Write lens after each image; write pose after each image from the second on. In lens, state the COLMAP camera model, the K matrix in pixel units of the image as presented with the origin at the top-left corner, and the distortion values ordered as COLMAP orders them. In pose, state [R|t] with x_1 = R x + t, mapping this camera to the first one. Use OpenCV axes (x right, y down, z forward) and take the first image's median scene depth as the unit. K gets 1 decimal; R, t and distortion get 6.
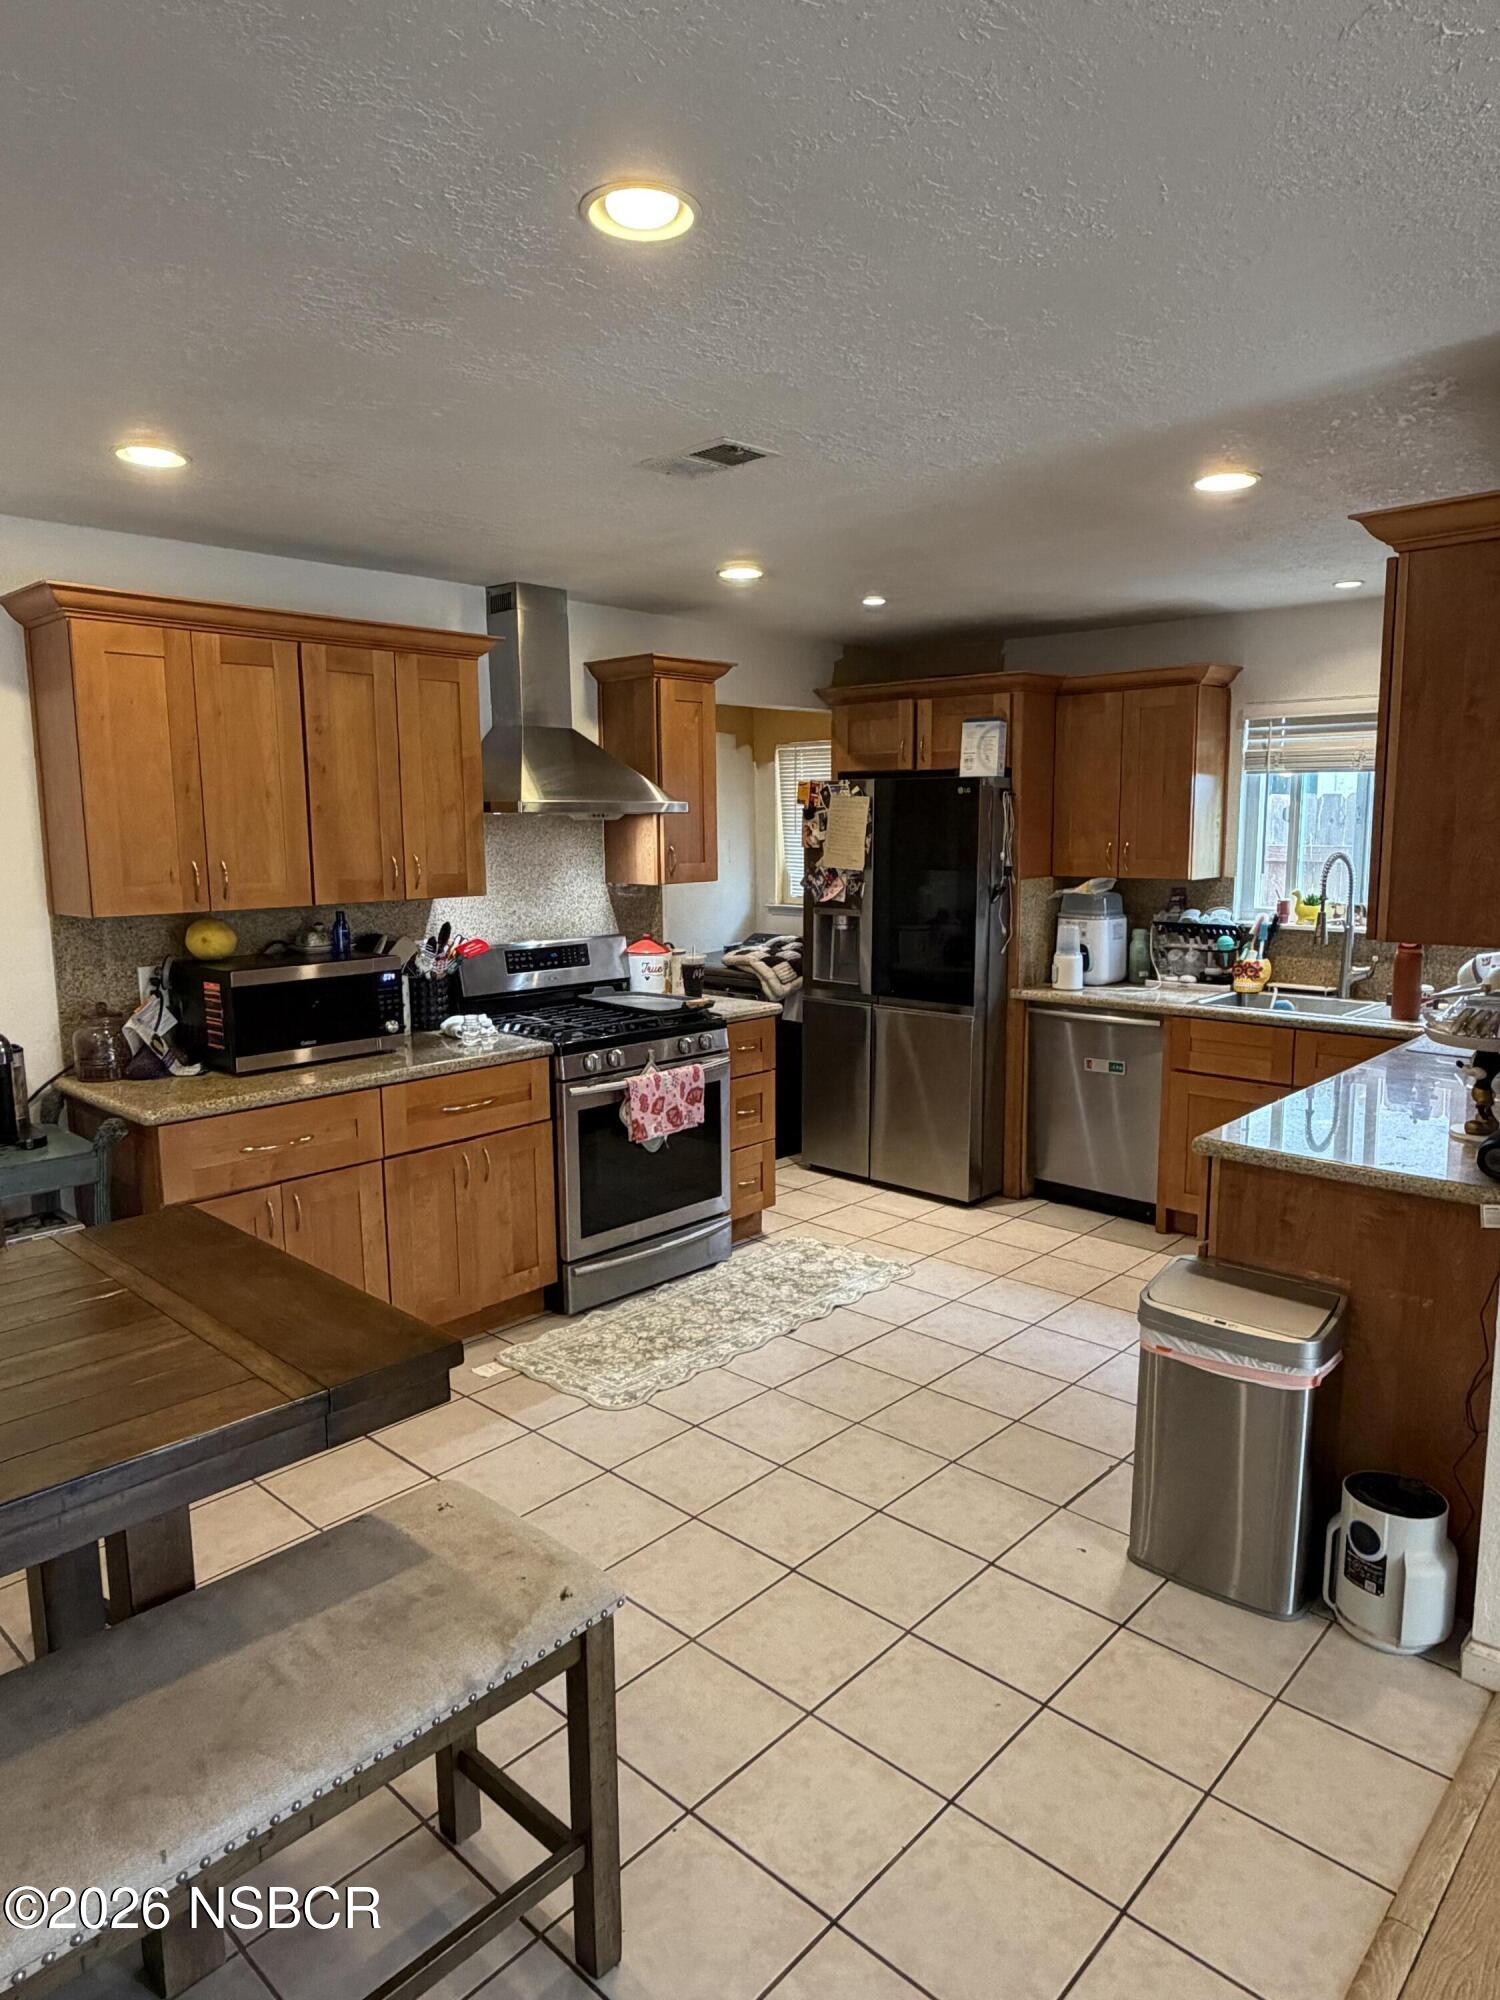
lens RADIAL K [[1241.2, 0, 756.3], [0, 1241.2, 999.5], [0, 0, 1]] dist [0.002444, 0.000493]
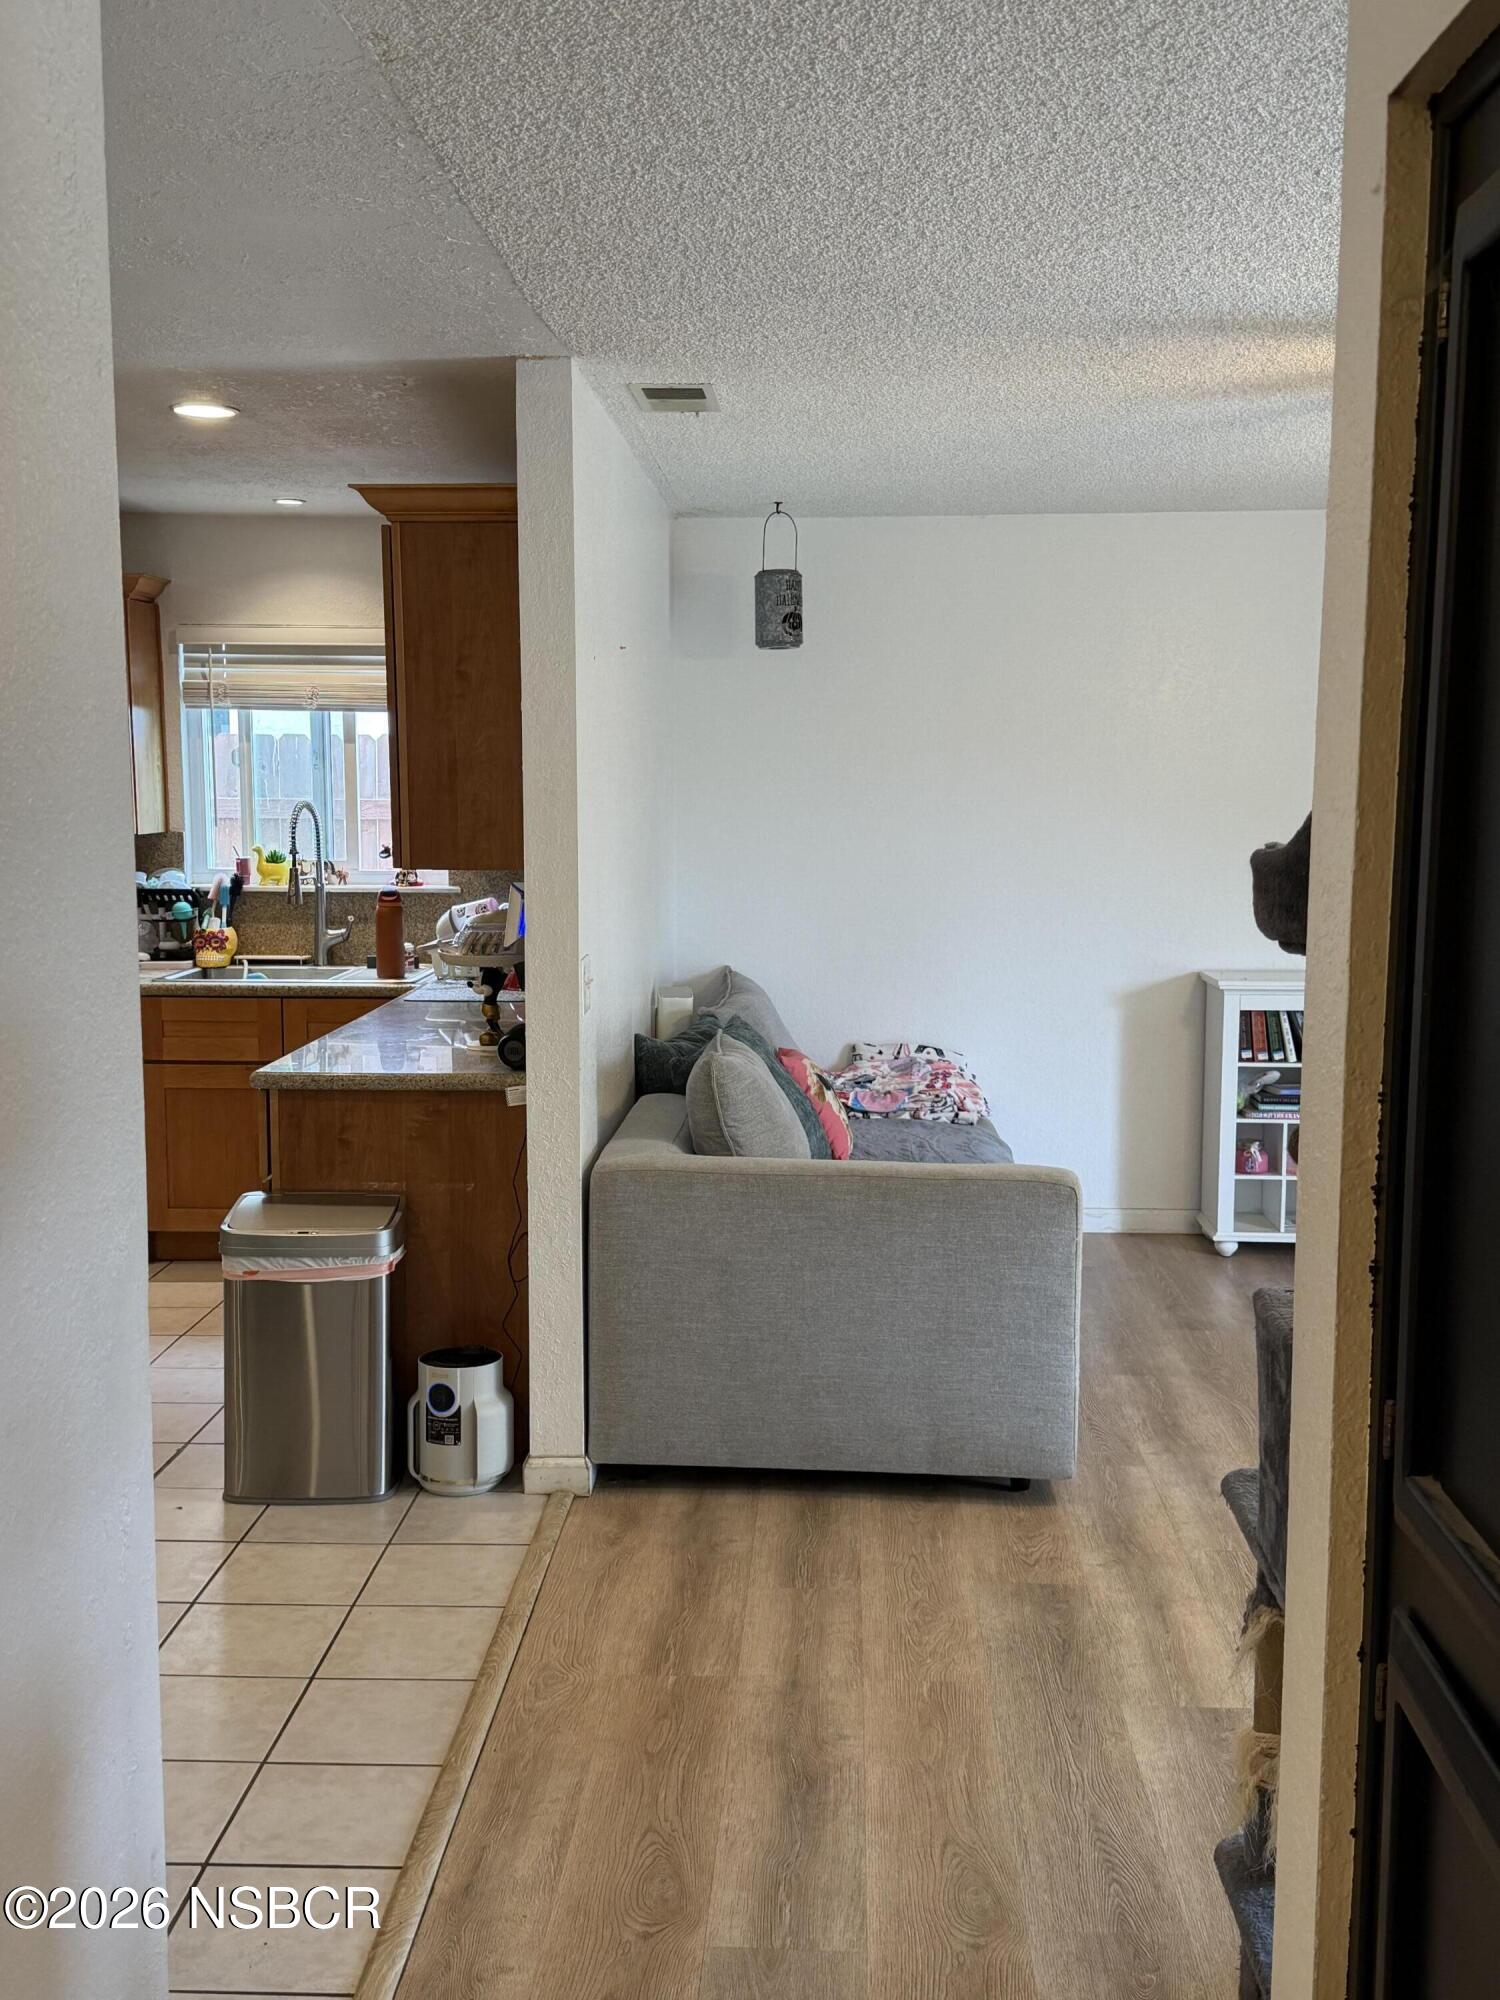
lens RADIAL K [[2034.2, 0, 748.8], [0, 2034.2, 1007.0], [0, 0, 1]] dist [0.136549, 0.000000]
pose [[0.761214, -0.066317, 0.645101, -0.245644], [0.086204, 0.996277, 0.000698, 0.055148], [-0.642746, 0.055079, 0.764097, -0.319683]]
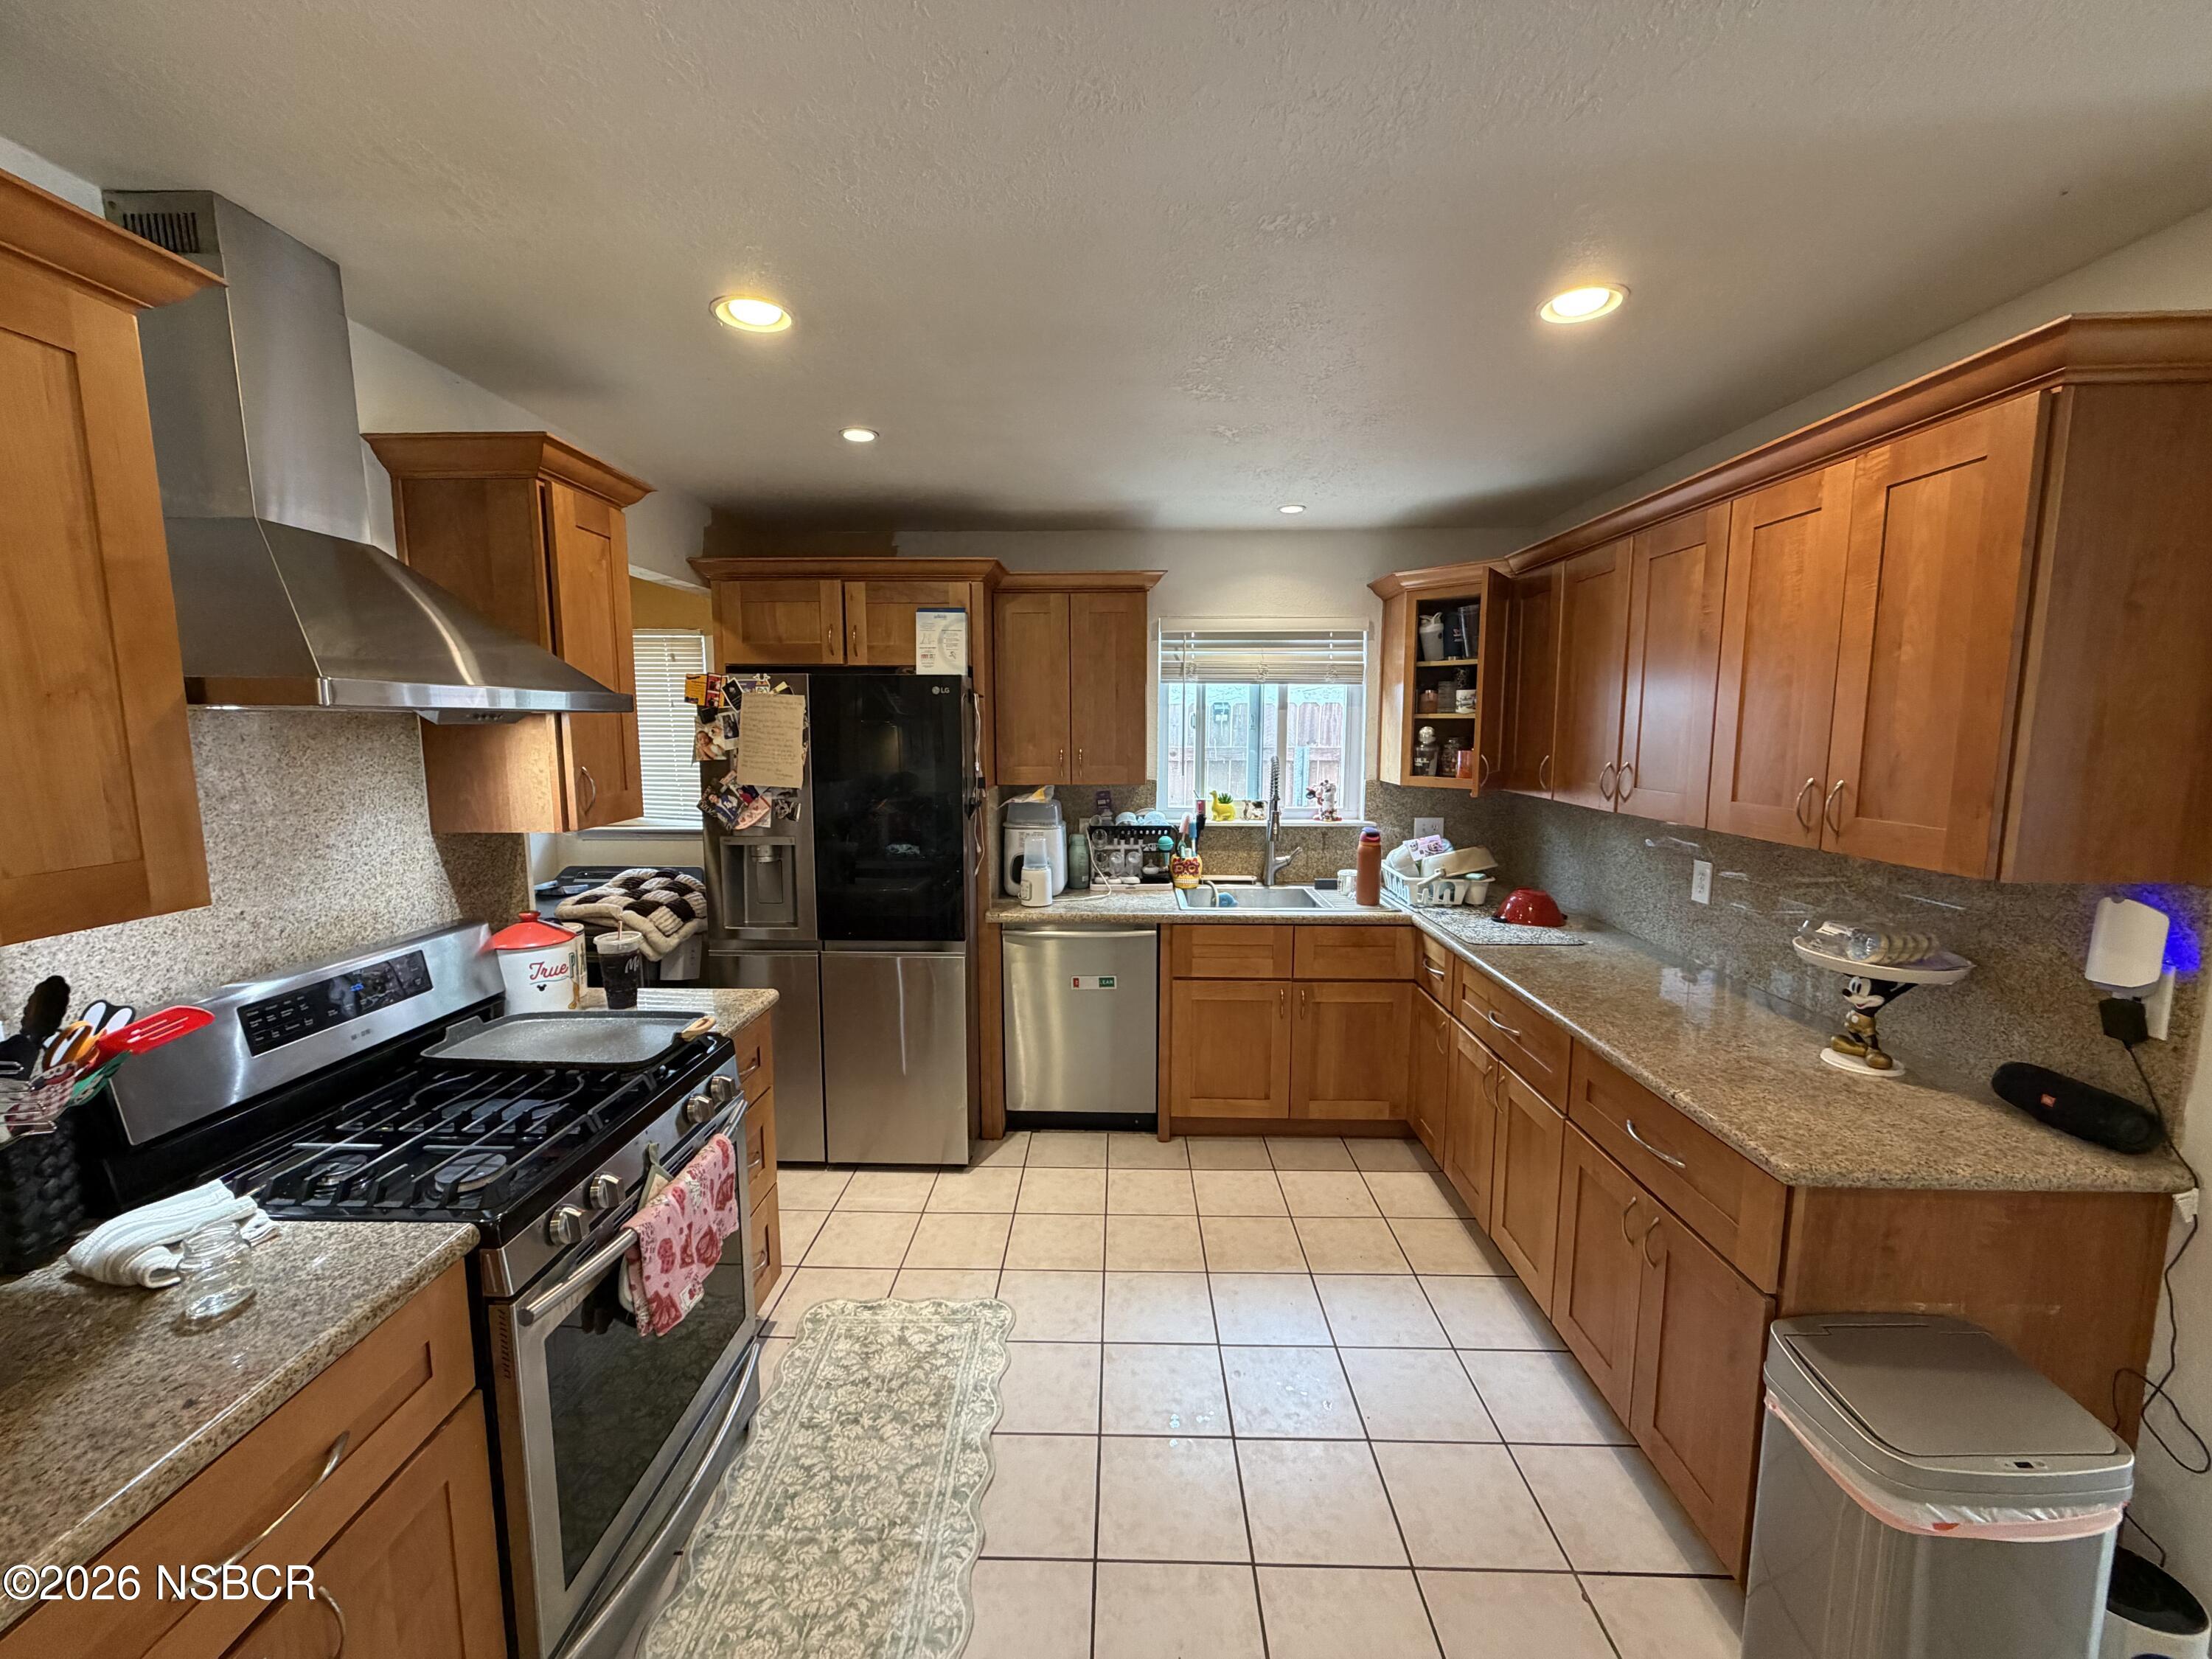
lens RADIAL K [[875.3, 0, 1090.9], [0, 875.3, 828.5], [0, 0, 1]] dist [0.000121, 0.000382]
pose [[0.752773, -0.074117, 0.654094, -0.164111], [0.090650, 0.995846, 0.008515, -0.075441], [-0.652009, 0.052884, 0.756365, 0.521030]]
